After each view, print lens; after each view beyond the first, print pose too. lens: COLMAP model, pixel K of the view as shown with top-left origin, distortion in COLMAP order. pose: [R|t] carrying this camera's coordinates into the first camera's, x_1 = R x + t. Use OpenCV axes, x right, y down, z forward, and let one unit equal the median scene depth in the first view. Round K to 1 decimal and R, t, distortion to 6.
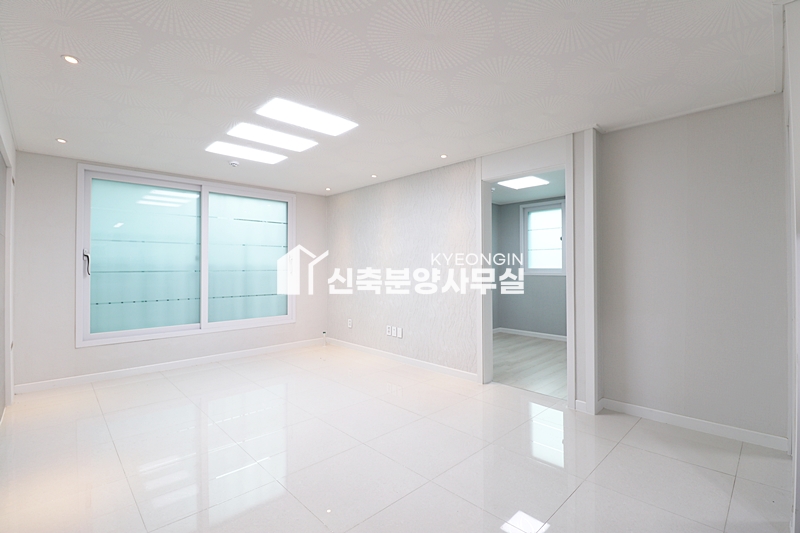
lens RADIAL K [[367.5, 0, 411.1], [0, 367.5, 265.4], [0, 0, 1]] dist [-0.008371, -0.009107]
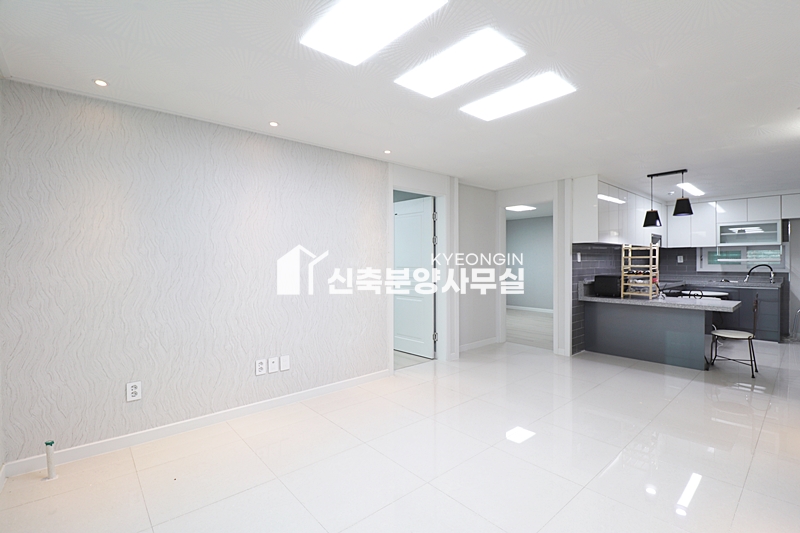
lens RADIAL K [[367.5, 0, 404.0], [0, 367.5, 262.9], [0, 0, 1]] dist [-0.008371, -0.009107]
pose [[0.040628, 0.001546, 0.999173, -0.747846], [0.001051, 0.999998, -0.001590, -0.002855], [-0.999174, 0.001114, 0.040626, 0.789218]]
